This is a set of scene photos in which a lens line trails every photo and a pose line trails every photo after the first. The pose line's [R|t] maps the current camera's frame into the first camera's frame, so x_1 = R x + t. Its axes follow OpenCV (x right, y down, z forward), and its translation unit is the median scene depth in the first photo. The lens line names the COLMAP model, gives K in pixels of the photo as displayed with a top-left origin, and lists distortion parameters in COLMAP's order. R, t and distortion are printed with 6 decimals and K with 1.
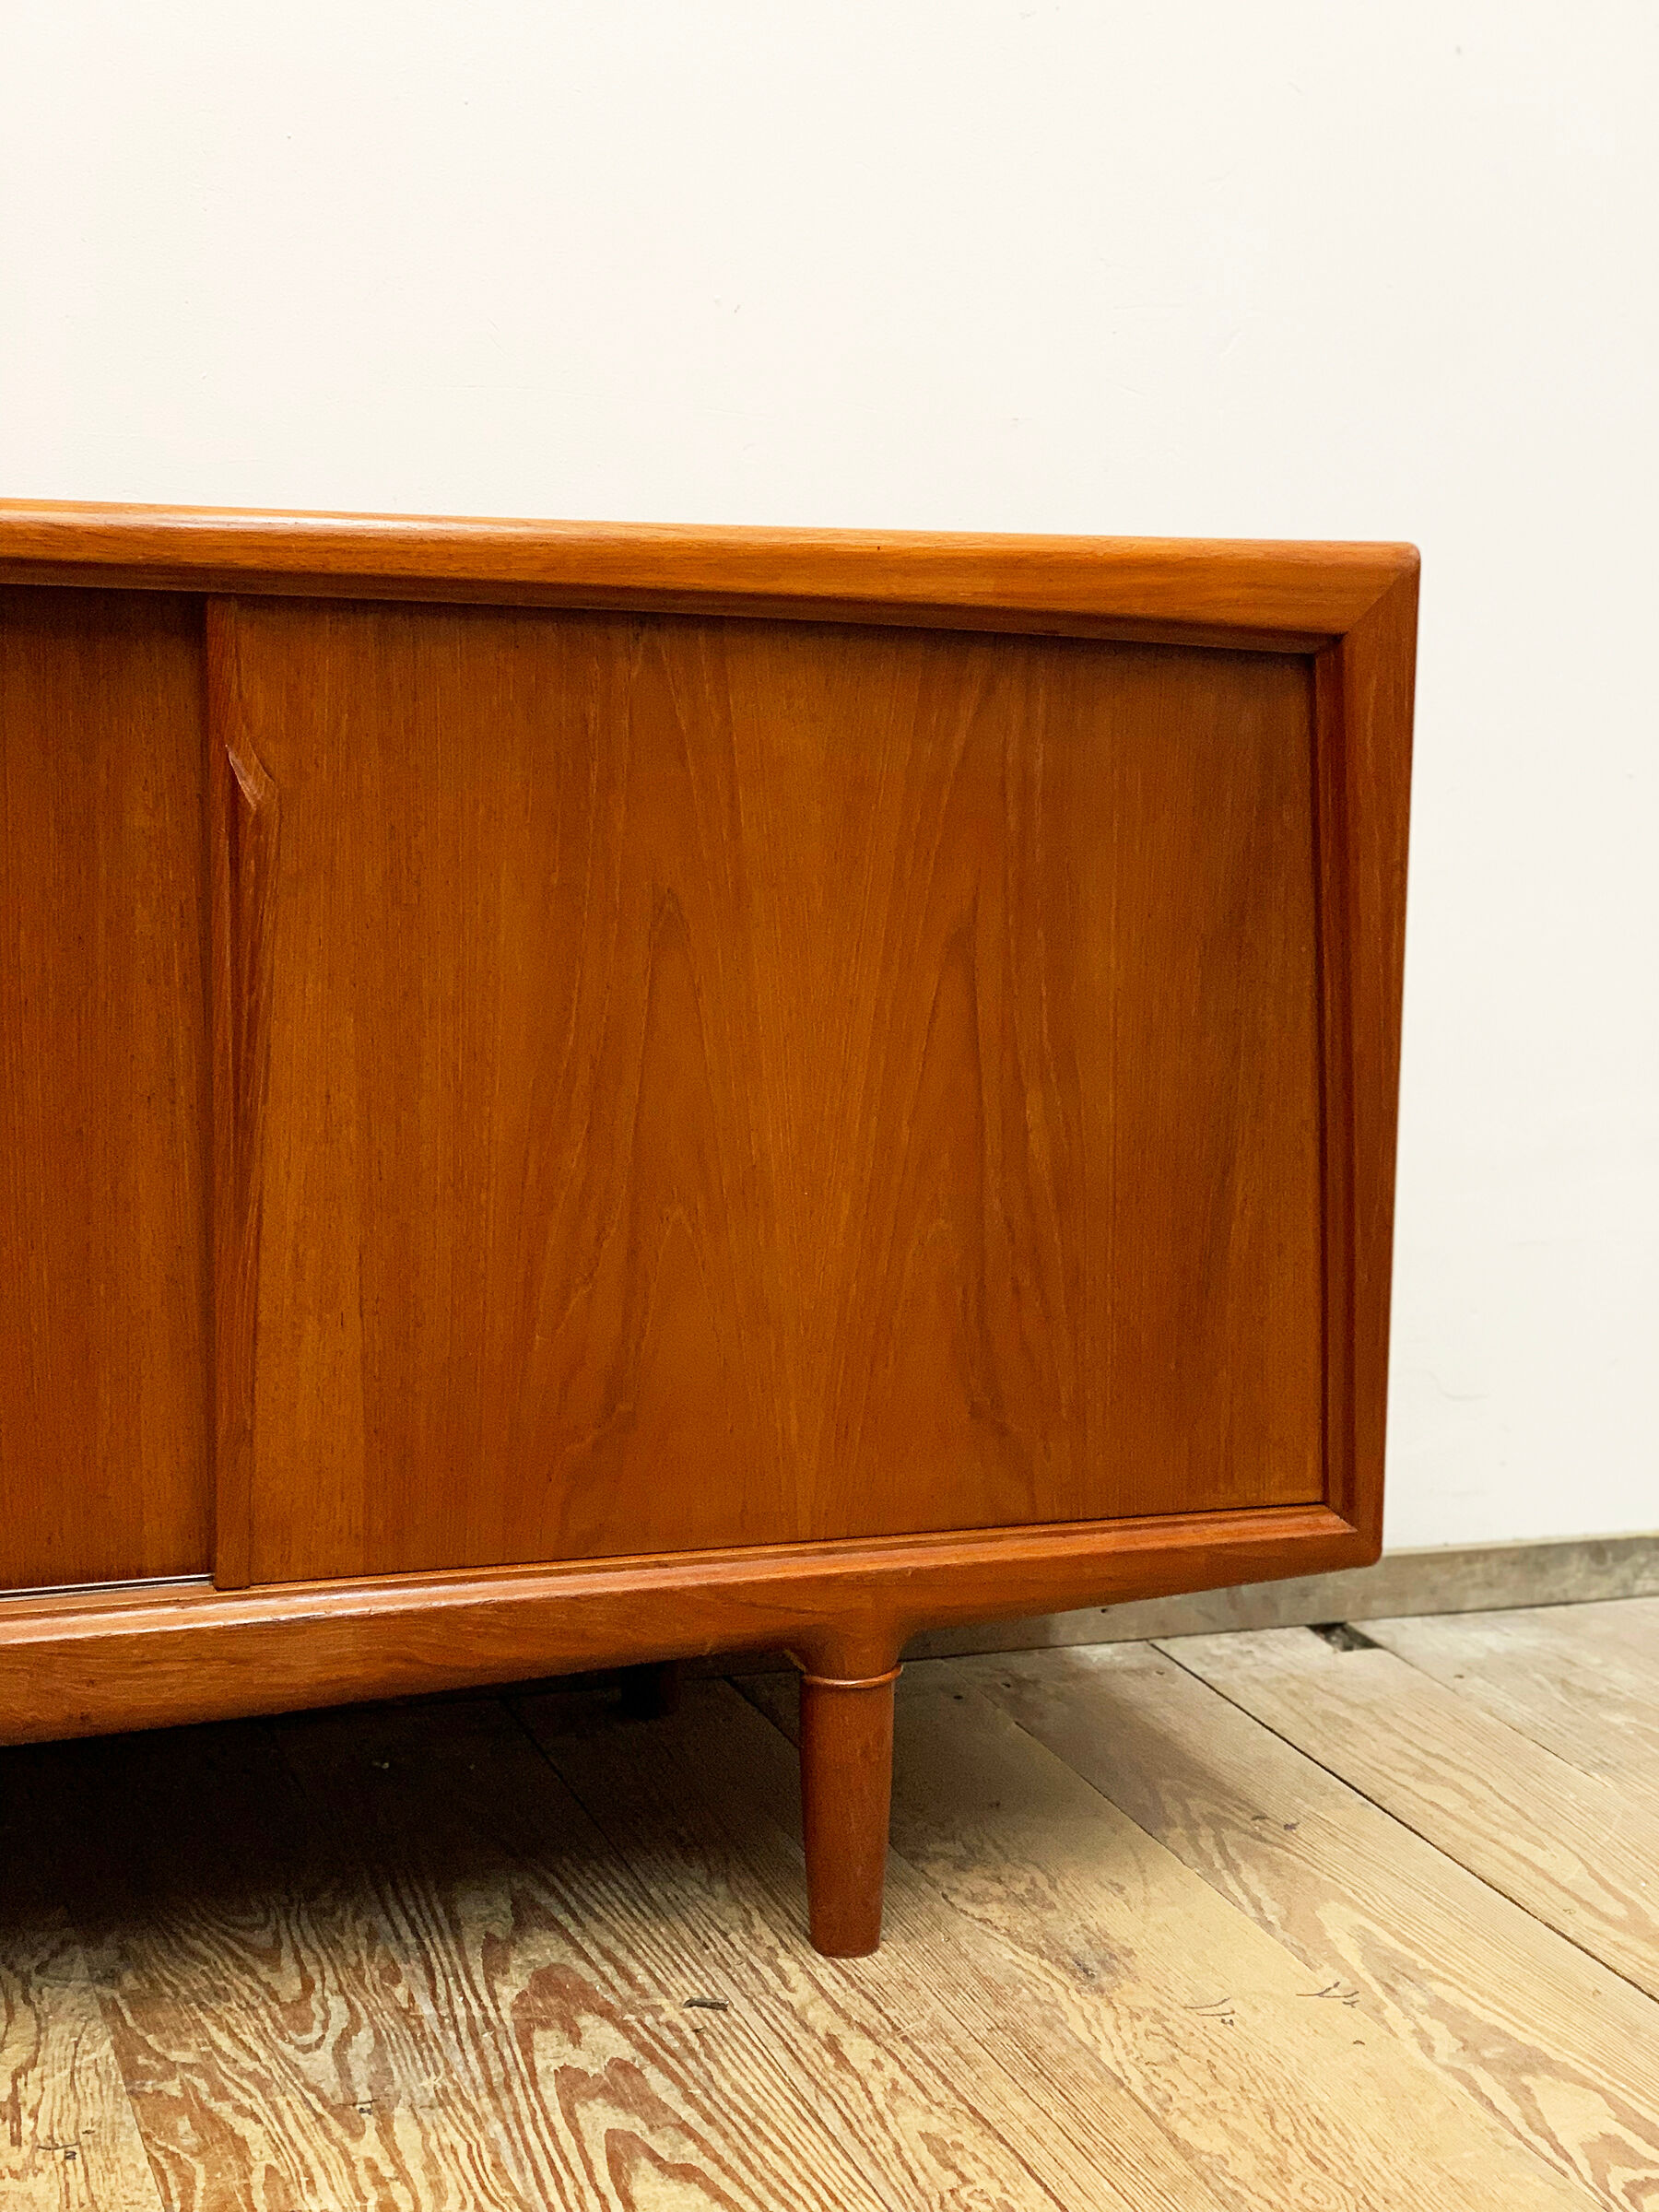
lens RADIAL K [[3308.1, 0, 829.5], [0, 3308.1, 1106.0], [0, 0, 1]] dist [0.120072, -0.468458]
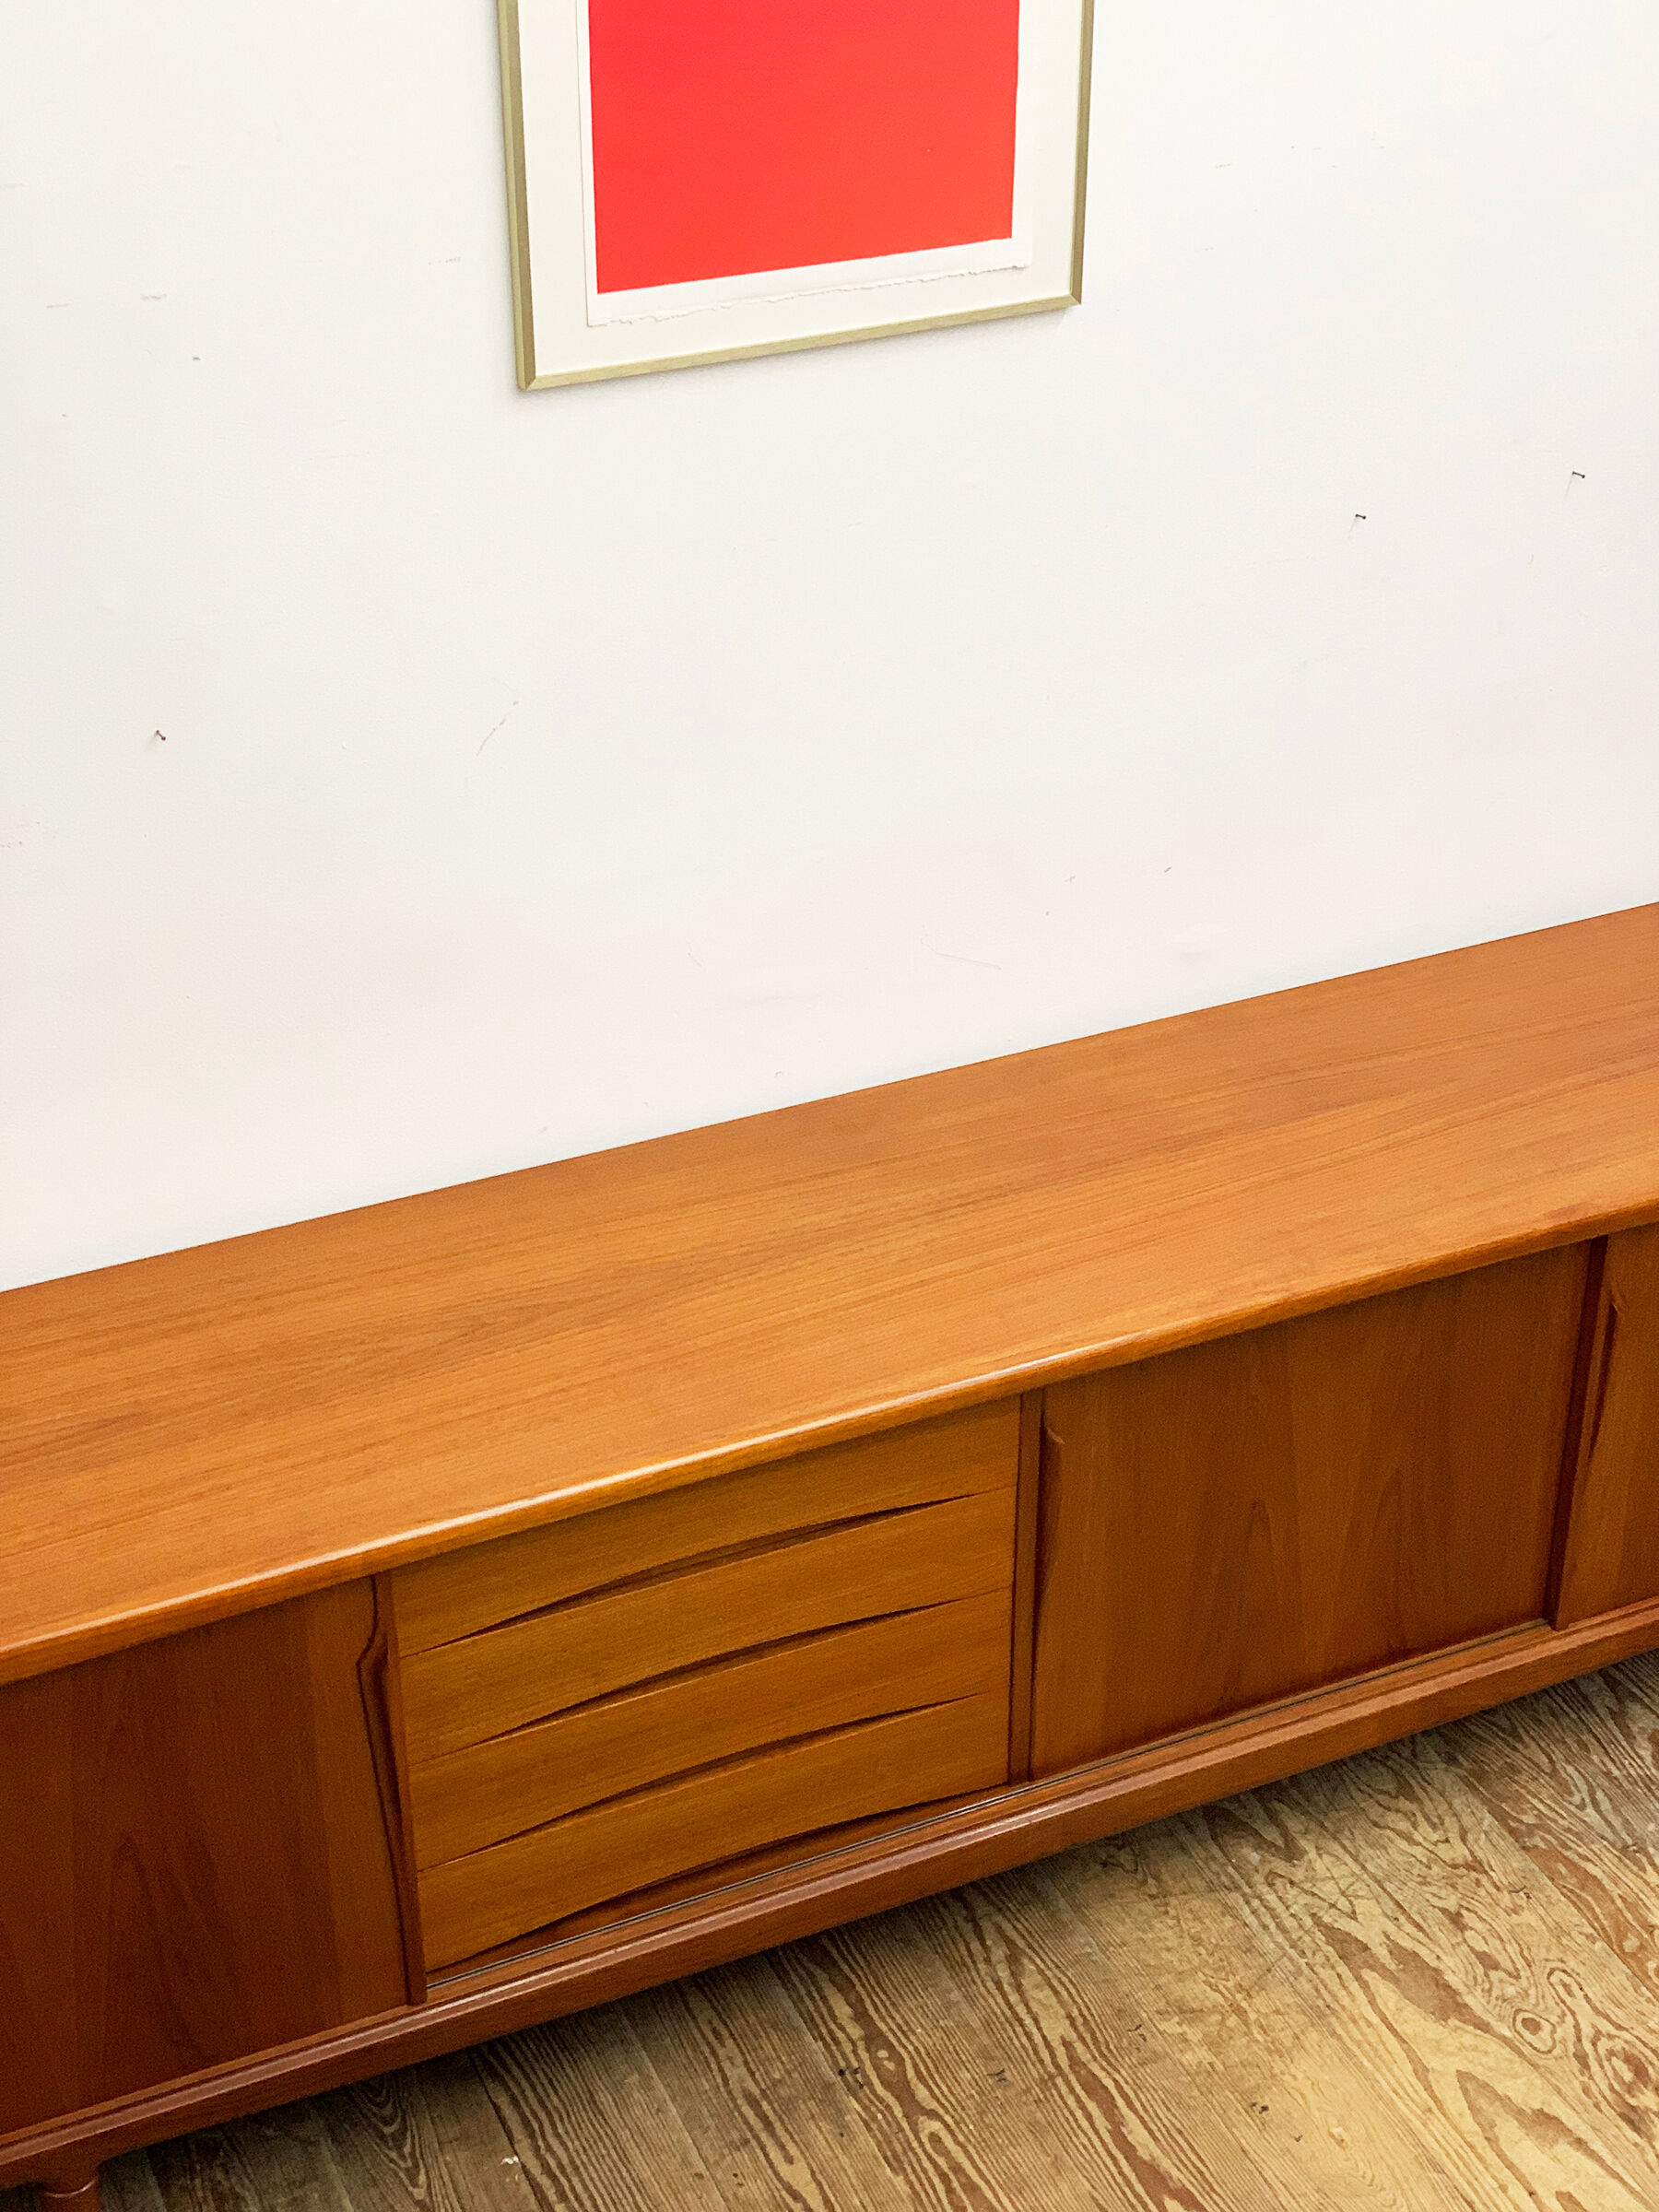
lens RADIAL K [[3267.3, 0, 829.5], [0, 3267.3, 1106.0], [0, 0, 1]] dist [0.143194, -0.643781]
pose [[0.995643, -0.064689, 0.067155, -0.730509], [0.033221, 0.919039, 0.392764, -0.948257], [-0.087126, -0.388822, 0.917184, -0.693795]]
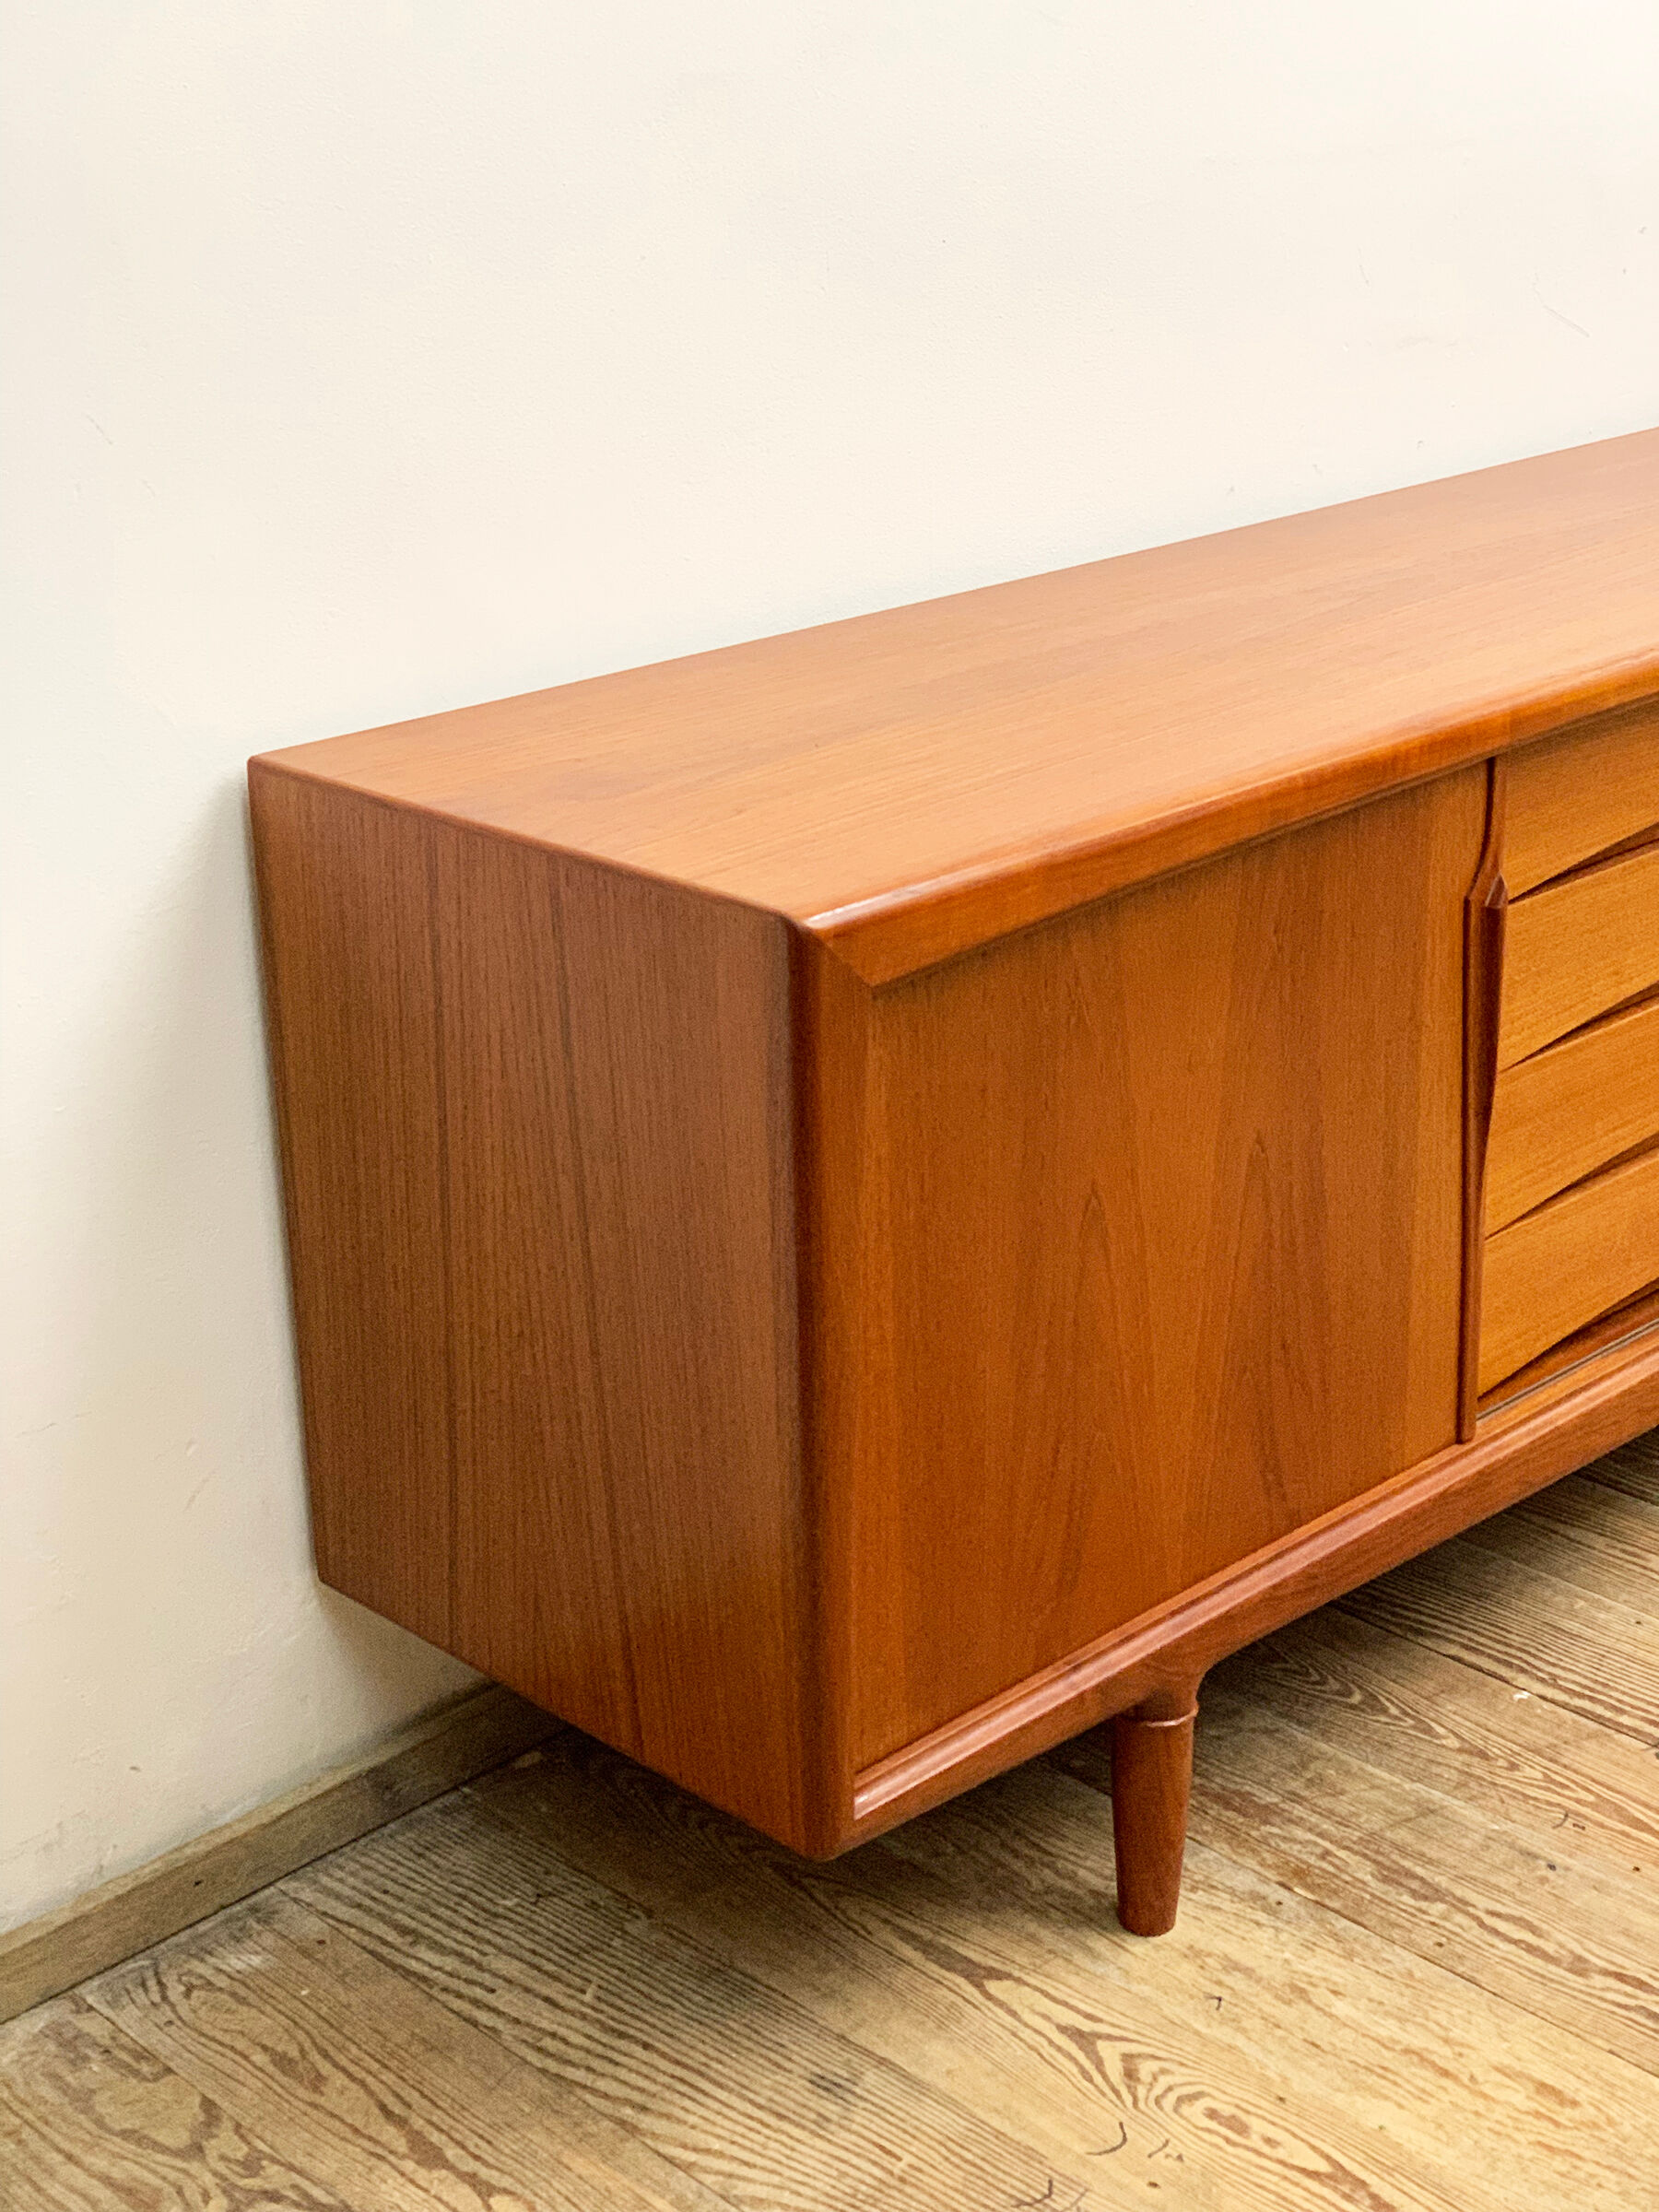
lens RADIAL K [[3265.4, 0, 829.5], [0, 3265.4, 1106.0], [0, 0, 1]] dist [0.208014, -0.857812]
pose [[0.904635, -0.185743, 0.383583, -1.588423], [0.097393, 0.966313, 0.238229, -0.315119], [-0.414910, -0.178152, 0.892251, -0.332634]]
